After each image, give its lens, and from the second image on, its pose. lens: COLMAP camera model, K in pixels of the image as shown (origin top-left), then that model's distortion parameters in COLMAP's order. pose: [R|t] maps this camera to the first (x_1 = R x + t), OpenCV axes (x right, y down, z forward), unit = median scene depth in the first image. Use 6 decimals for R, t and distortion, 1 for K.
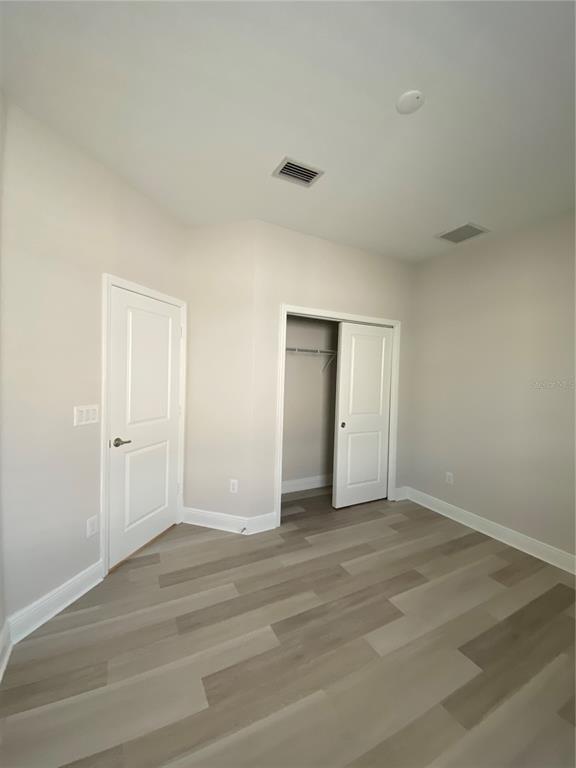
lens RADIAL K [[311.7, 0, 289.2], [0, 311.7, 381.6], [0, 0, 1]] dist [0.043035, -0.026291]
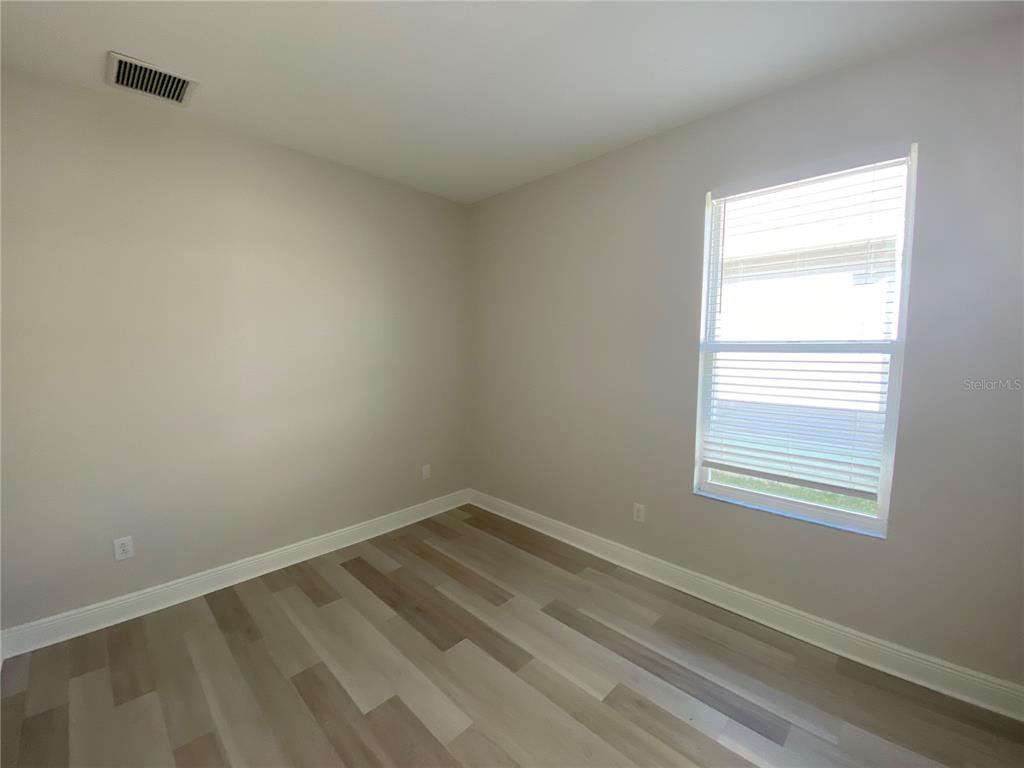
lens RADIAL K [[415.6, 0, 510.5], [0, 415.6, 381.1], [0, 0, 1]] dist [0.043035, -0.026291]
pose [[-0.301006, -0.095155, 0.948863, -0.448575], [0.018369, 0.994246, 0.105534, -0.033659], [-0.953445, 0.049196, -0.297526, 0.859951]]
